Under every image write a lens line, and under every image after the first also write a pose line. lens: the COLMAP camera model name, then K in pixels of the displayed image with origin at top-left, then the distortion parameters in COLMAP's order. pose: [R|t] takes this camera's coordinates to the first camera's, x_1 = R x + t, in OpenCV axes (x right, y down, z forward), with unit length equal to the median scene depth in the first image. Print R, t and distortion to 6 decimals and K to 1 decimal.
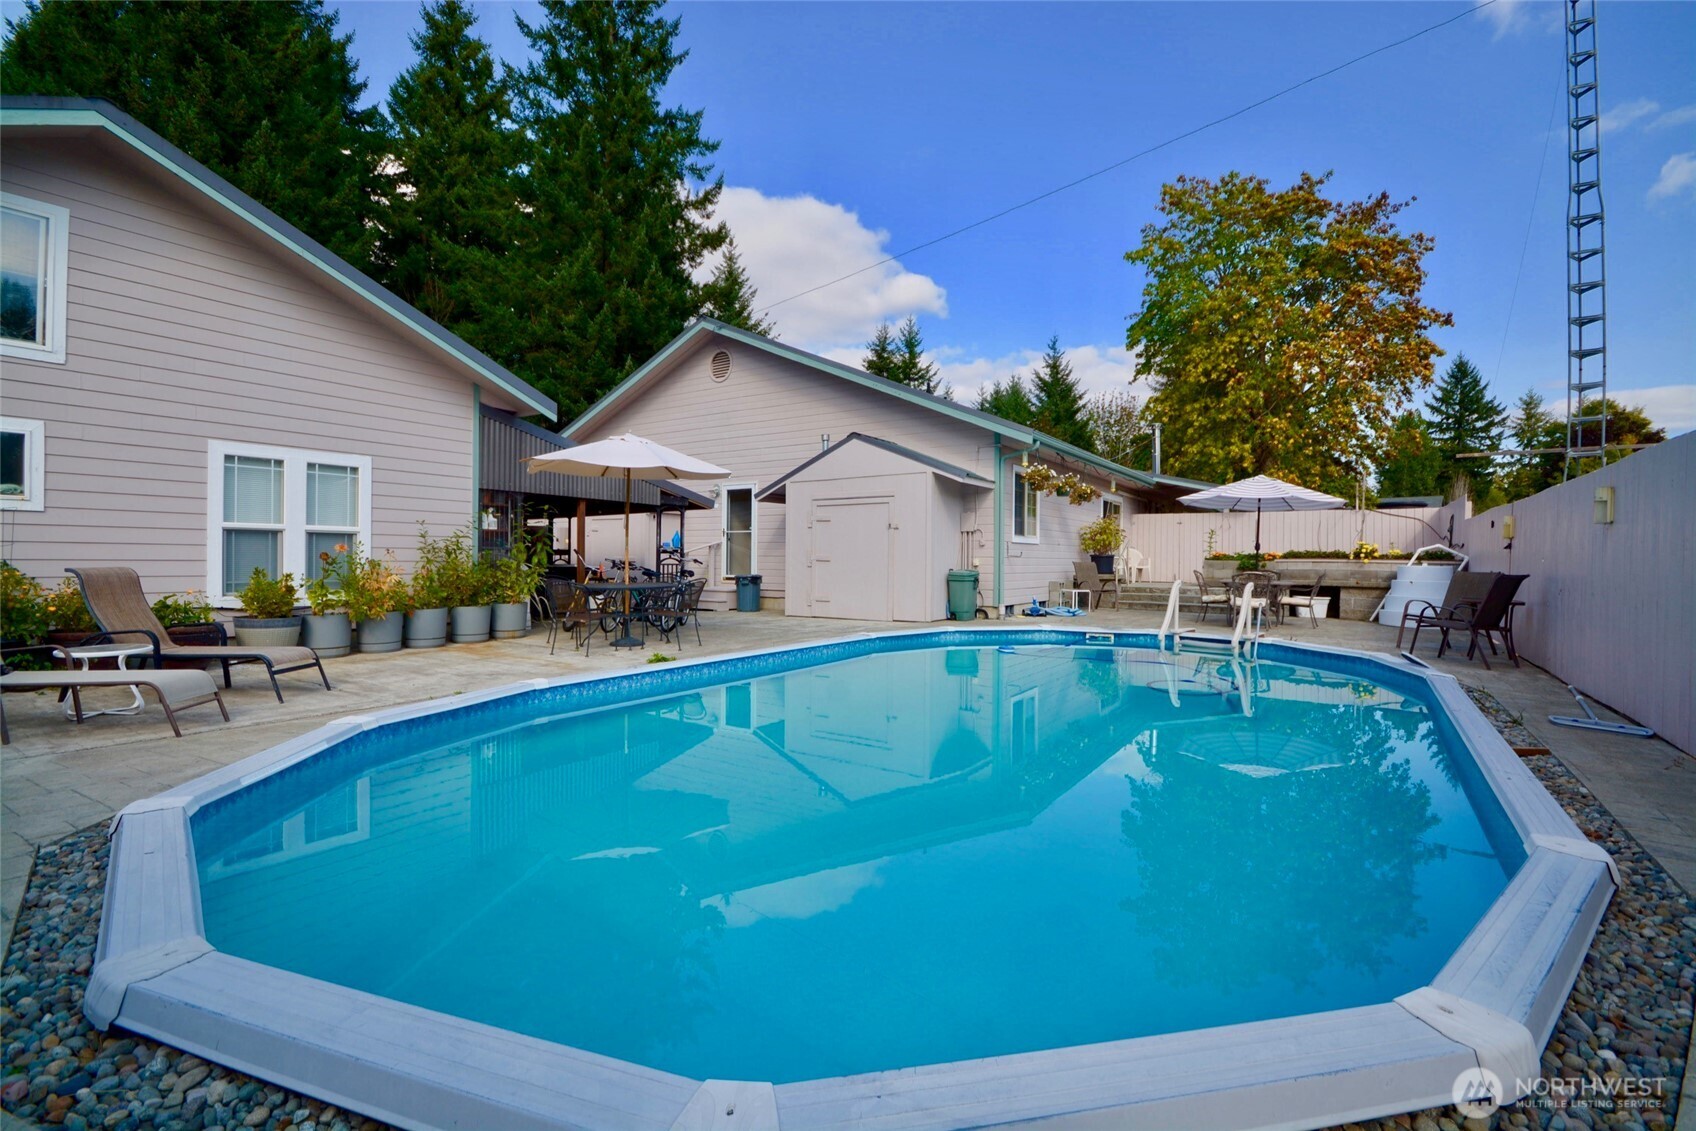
lens RADIAL K [[795.7, 0, 850.3], [0, 795.7, 559.2], [0, 0, 1]] dist [-0.000229, -0.000042]
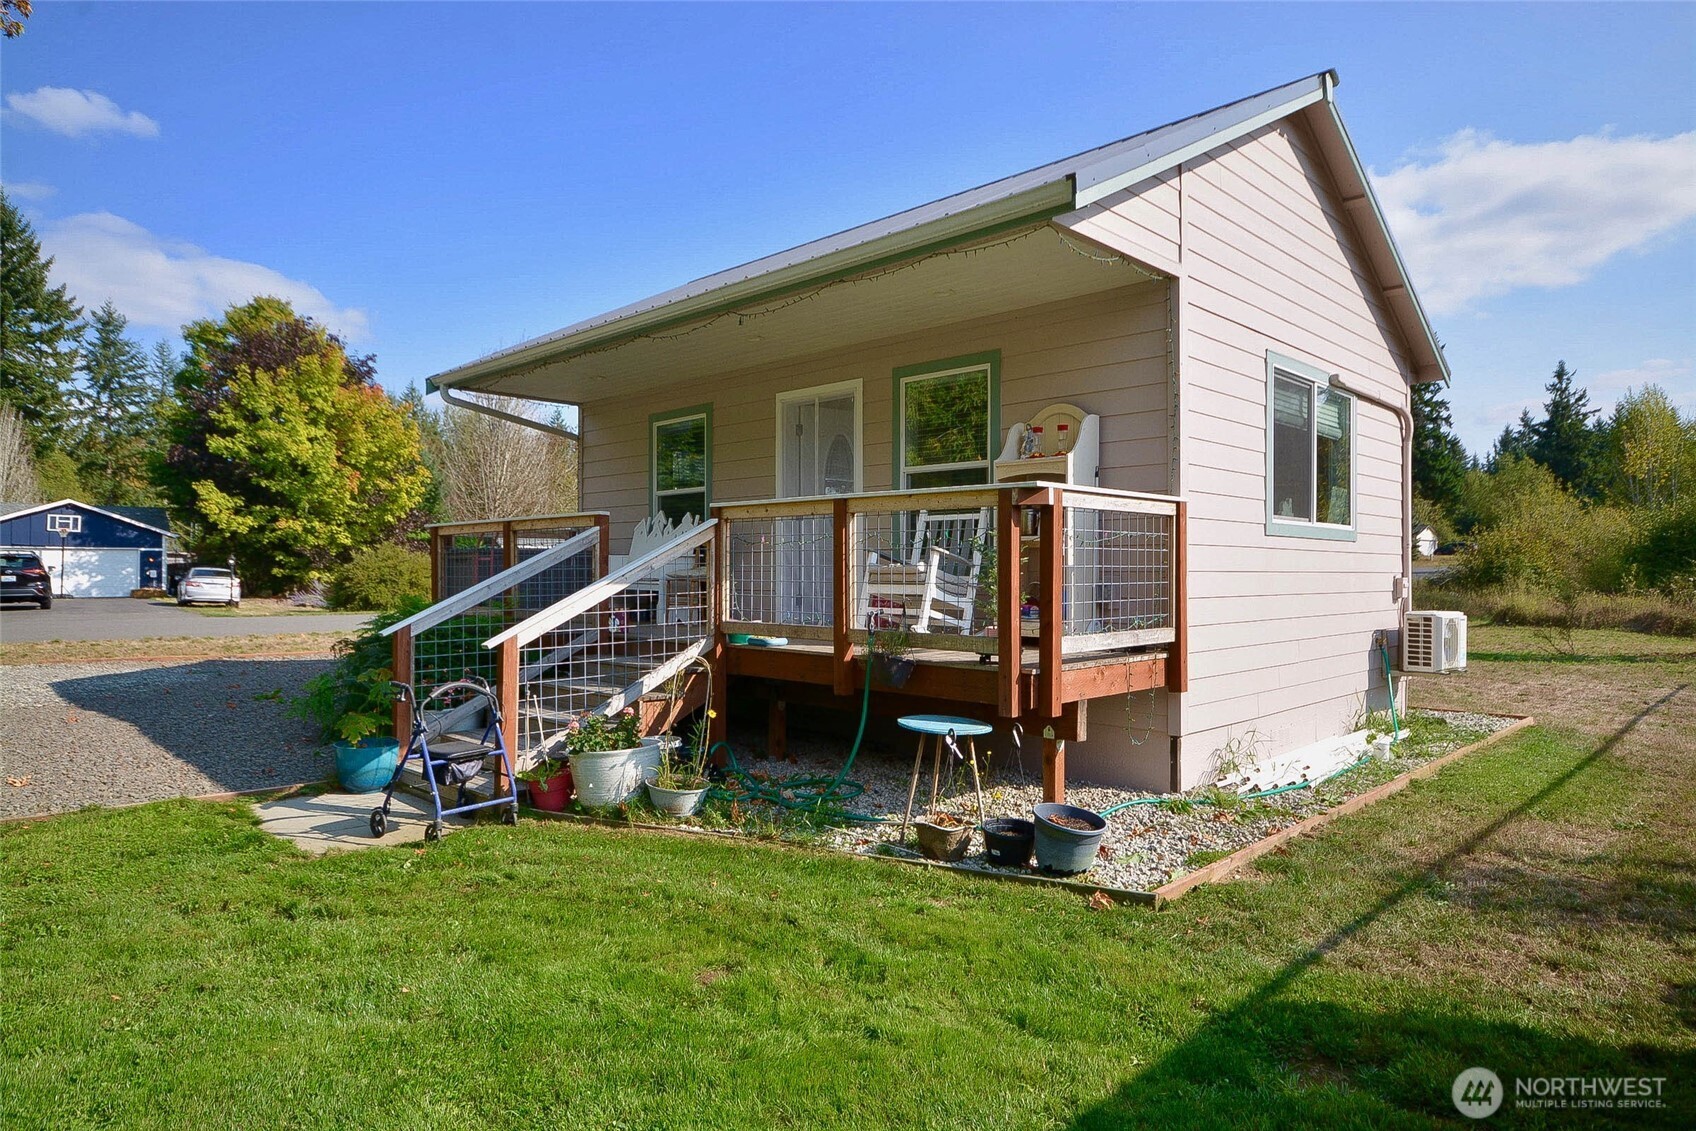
lens RADIAL K [[1016.7, 0, 849.4], [0, 1016.7, 568.8], [0, 0, 1]] dist [0.004674, 0.001348]
pose [[0.202746, -0.004025, 0.979223, 0.198977], [-0.002431, 0.999986, 0.004613, -0.003730], [-0.979228, -0.003316, 0.202733, 0.289595]]
